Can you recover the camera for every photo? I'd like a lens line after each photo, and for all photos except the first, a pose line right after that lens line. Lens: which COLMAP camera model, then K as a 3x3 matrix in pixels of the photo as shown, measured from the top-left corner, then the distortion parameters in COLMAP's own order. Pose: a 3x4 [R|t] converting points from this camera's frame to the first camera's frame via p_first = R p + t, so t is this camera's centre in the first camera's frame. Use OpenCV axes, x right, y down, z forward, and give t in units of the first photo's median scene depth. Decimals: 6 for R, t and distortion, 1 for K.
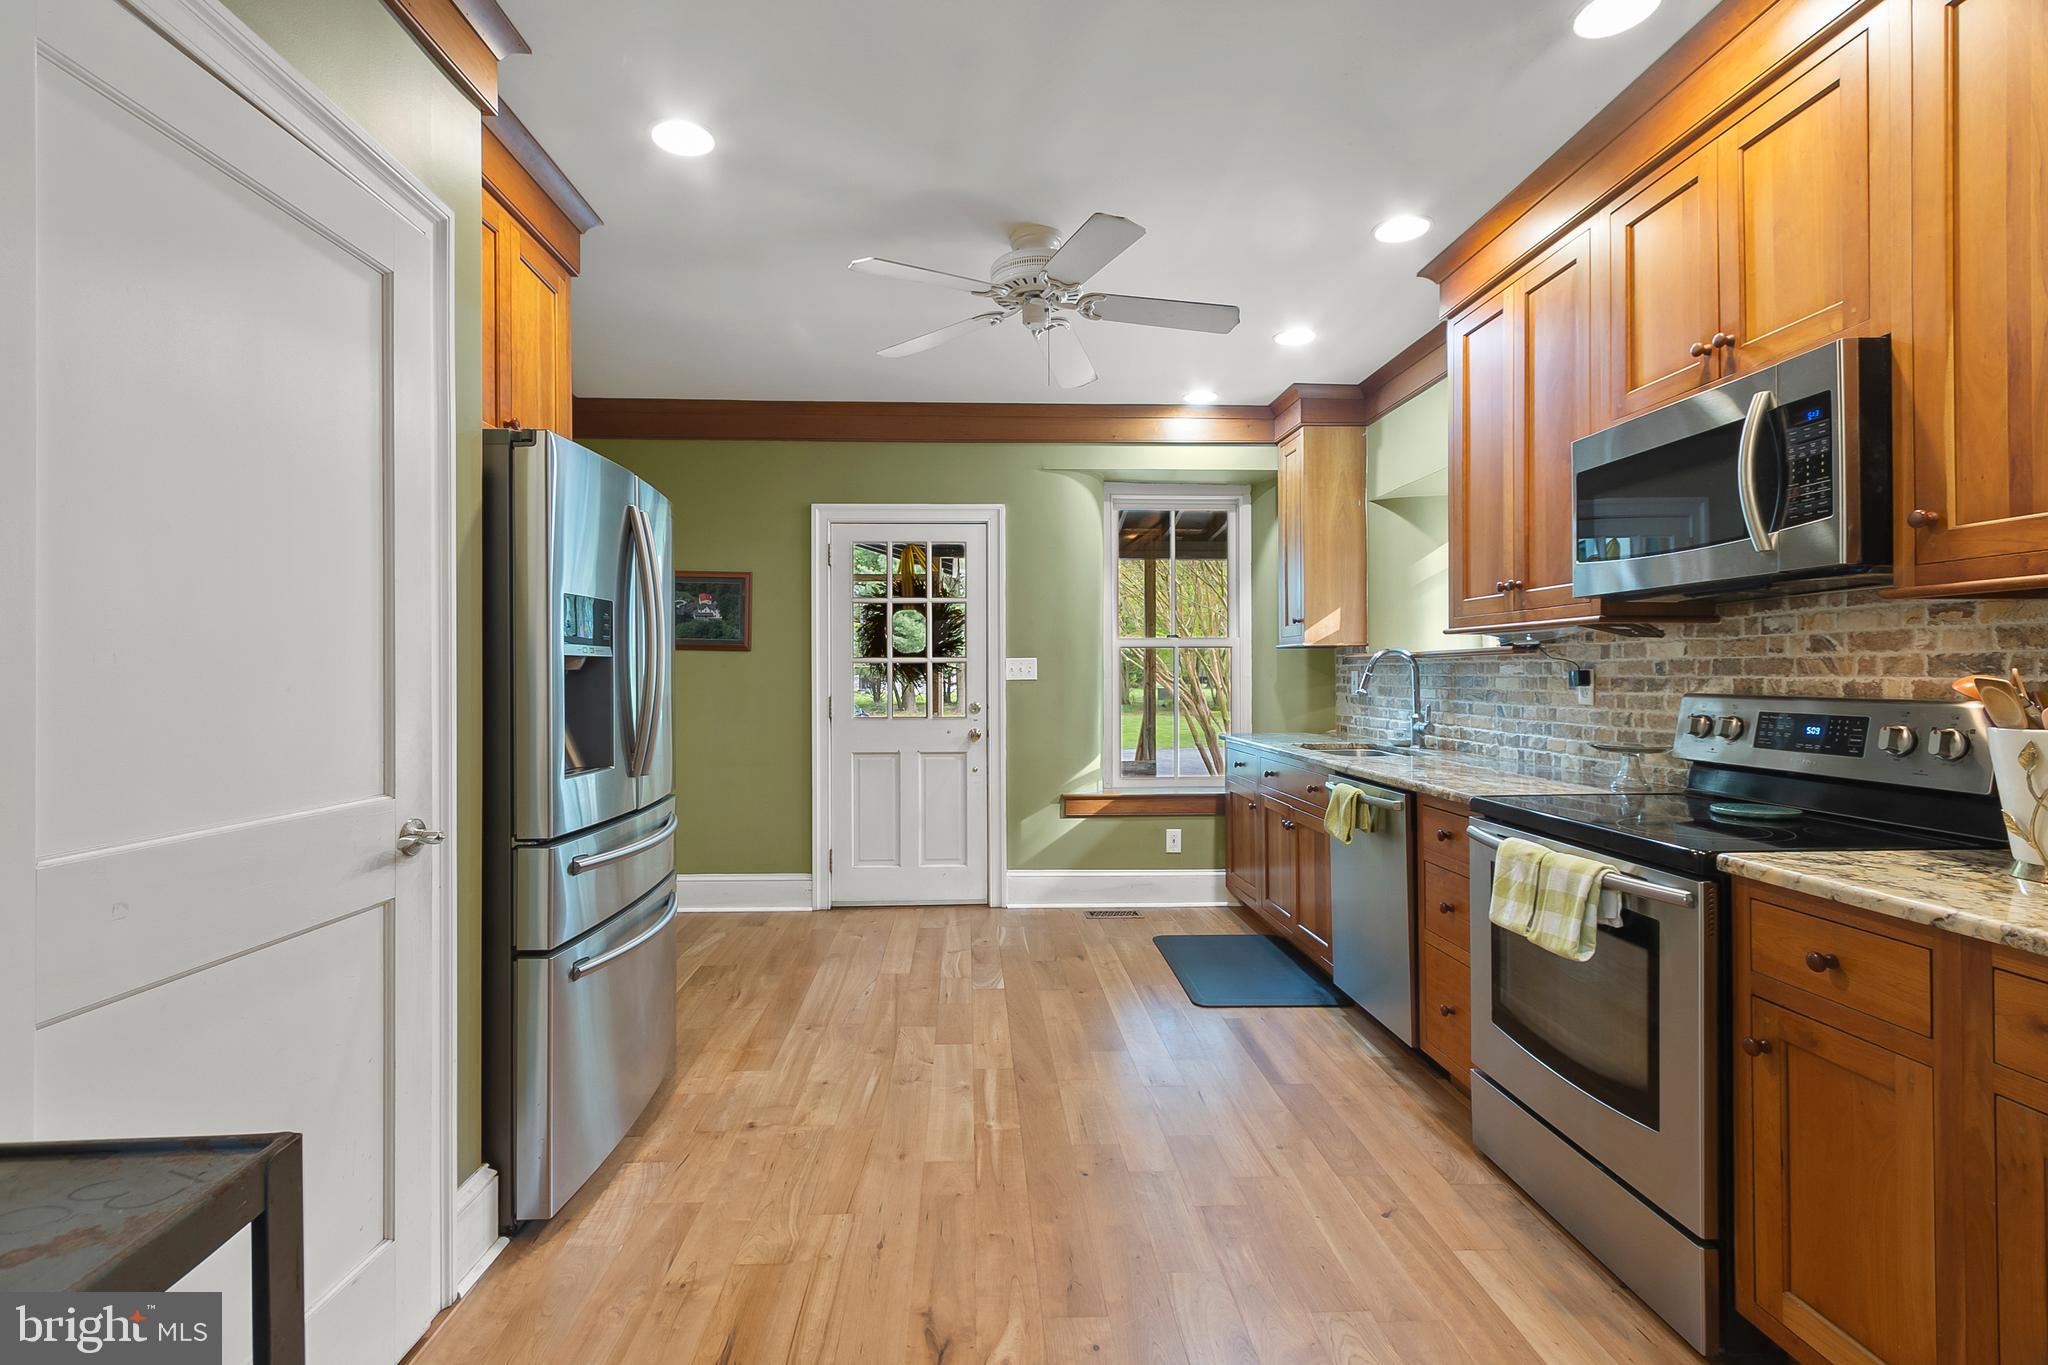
lens RADIAL K [[937.3, 0, 990.9], [0, 937.3, 670.2], [0, 0, 1]] dist [0.009785, -0.004383]
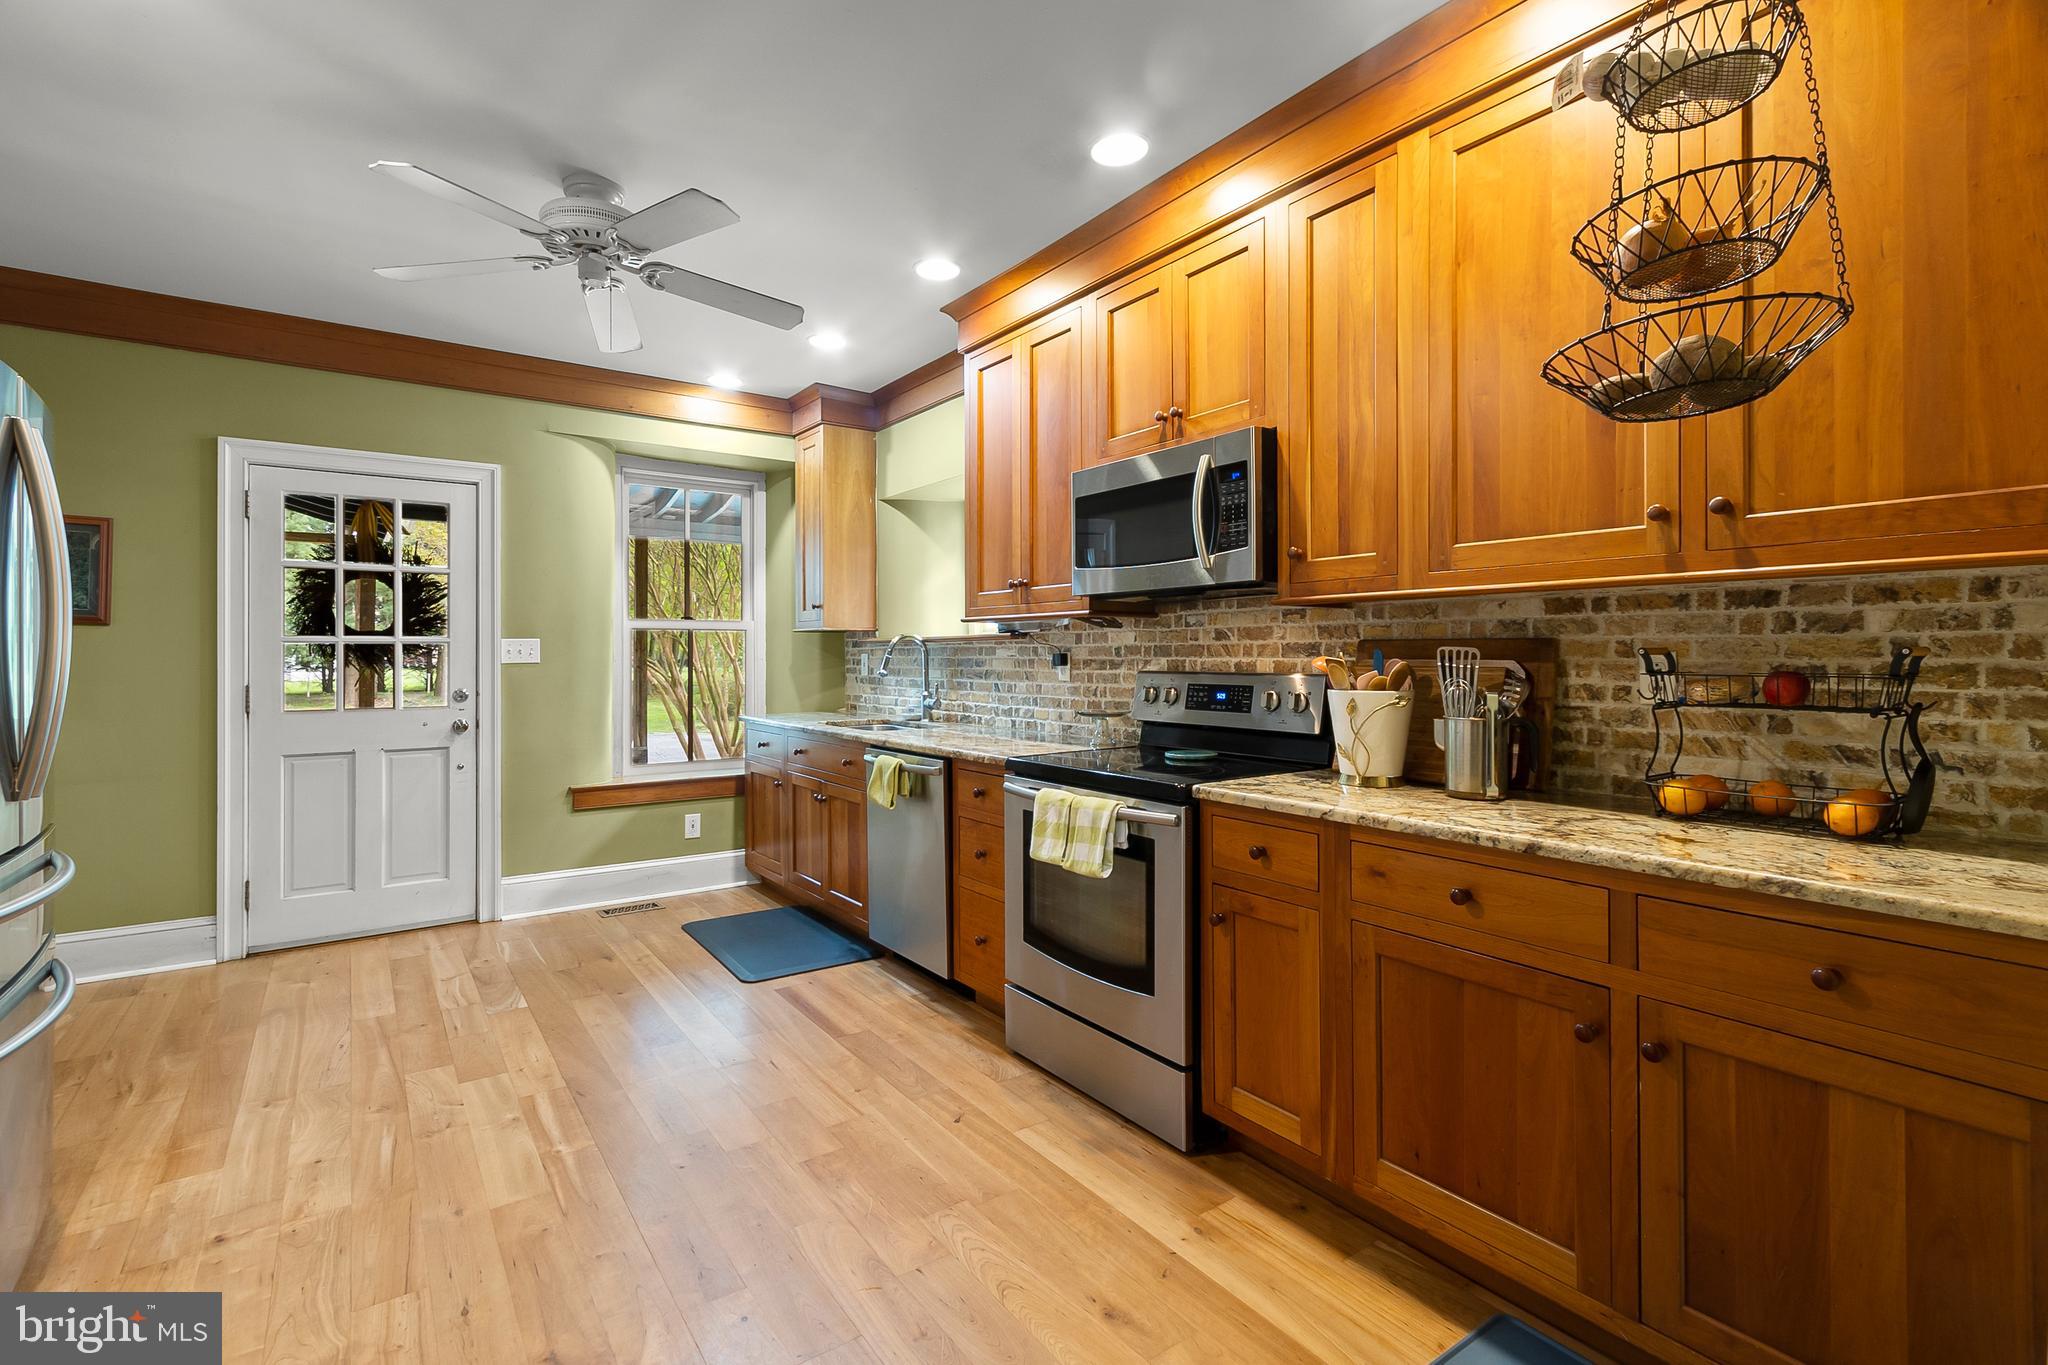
lens RADIAL K [[937.3, 0, 997.4], [0, 937.3, 651.8], [0, 0, 1]] dist [0.009785, -0.004383]
pose [[0.837675, 0.002484, 0.546164, -0.131727], [-0.001653, 0.999997, -0.002014, 0.000874], [-0.546167, 0.000784, 0.837676, -0.000395]]
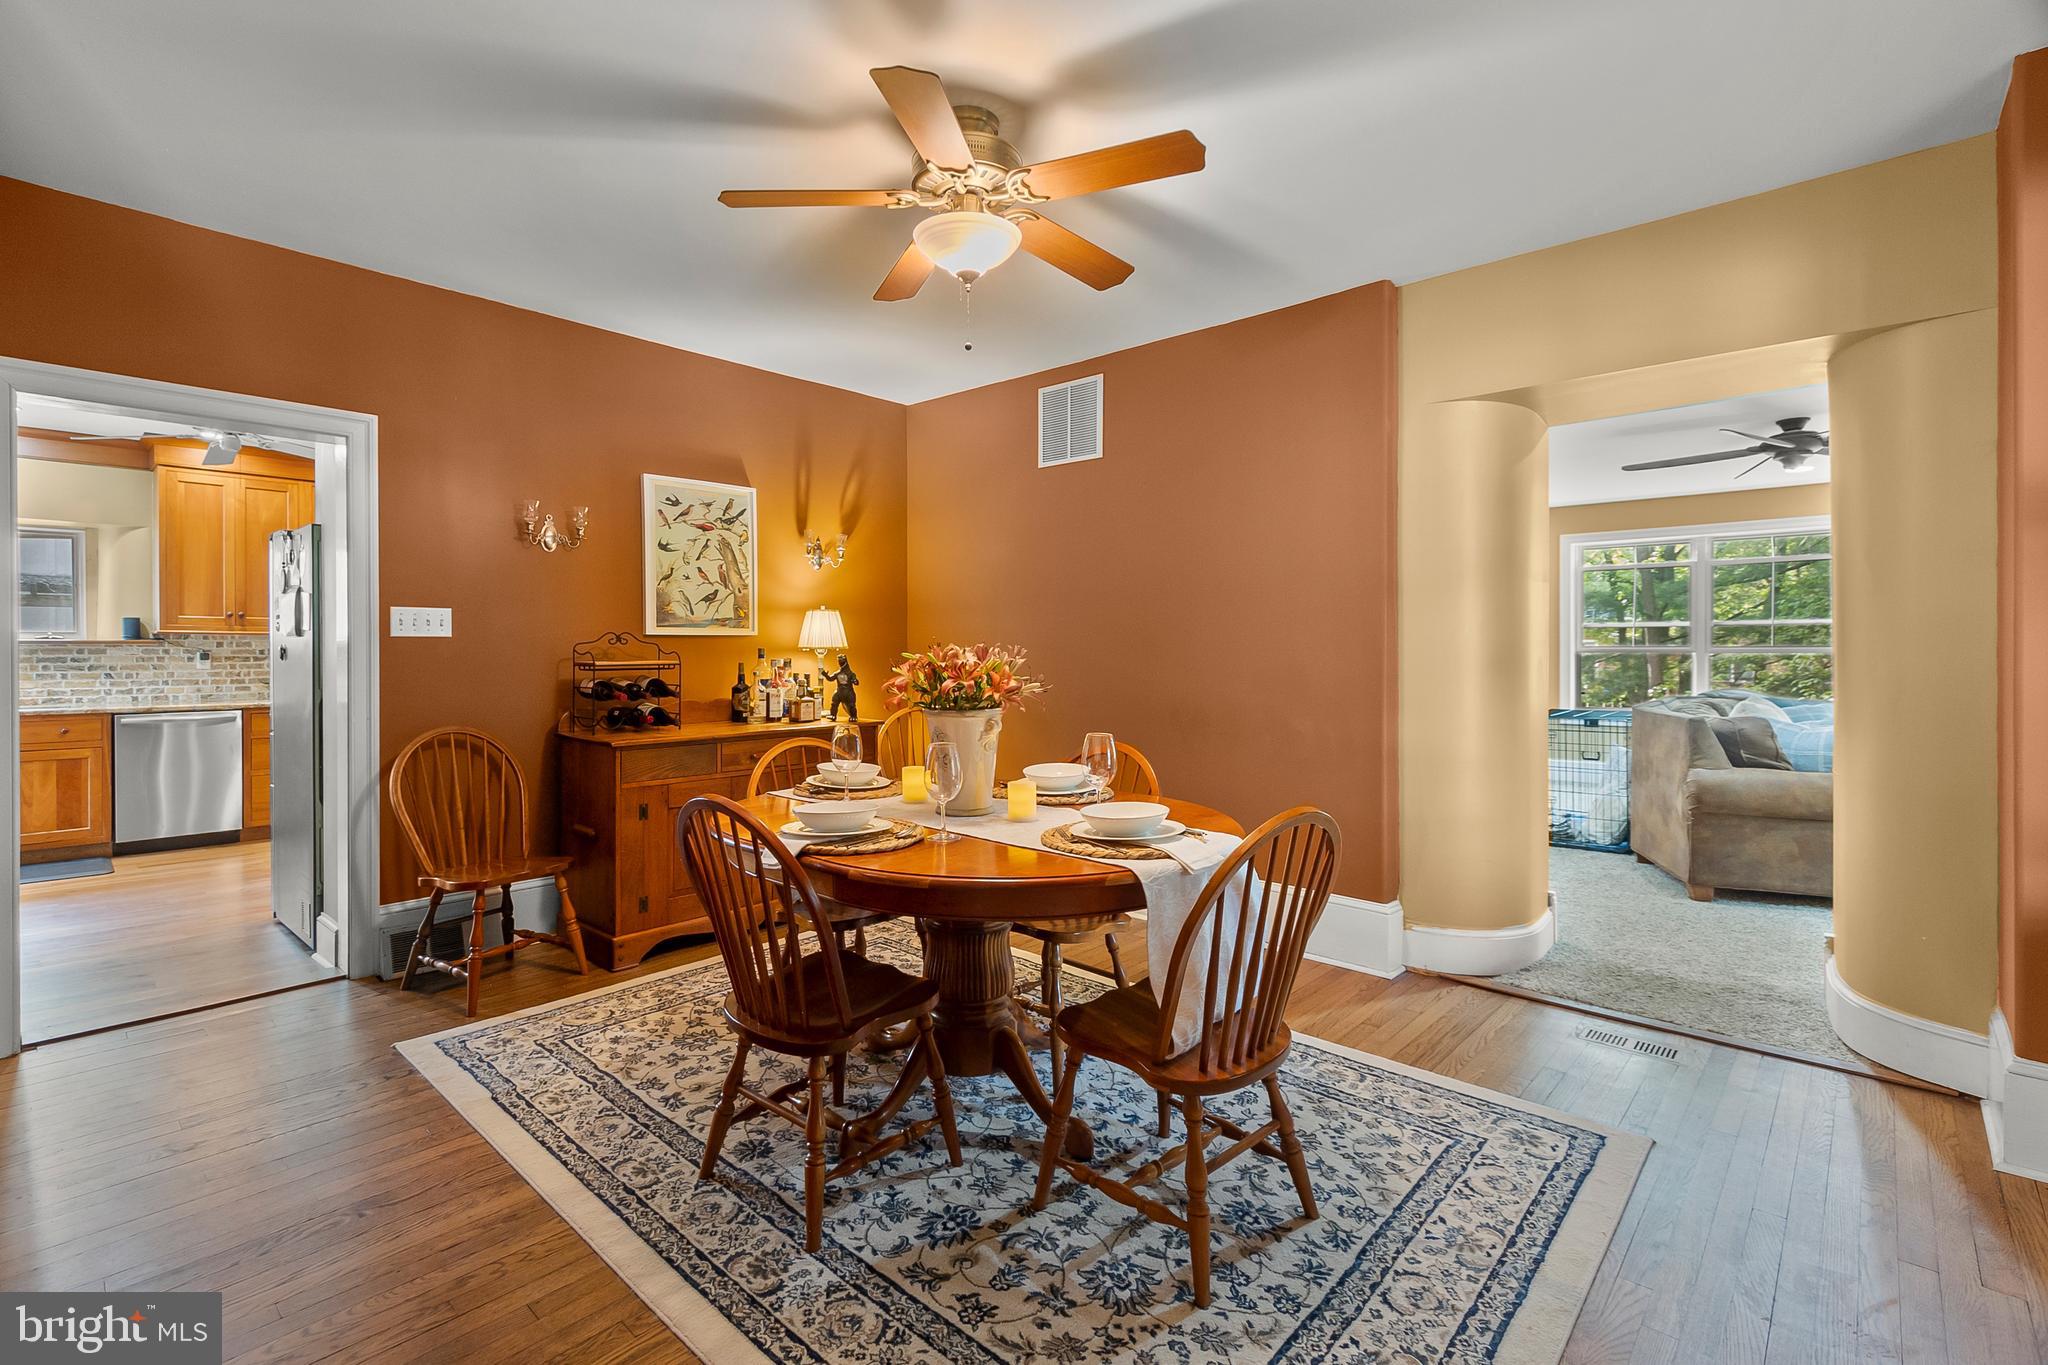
lens RADIAL K [[937.3, 0, 997.7], [0, 937.3, 655.7], [0, 0, 1]] dist [0.009785, -0.004383]
pose [[-0.718016, -0.003600, 0.696017, -2.285984], [-0.002380, 0.999993, 0.002717, -0.004064], [-0.696023, 0.000294, -0.718020, 1.340909]]
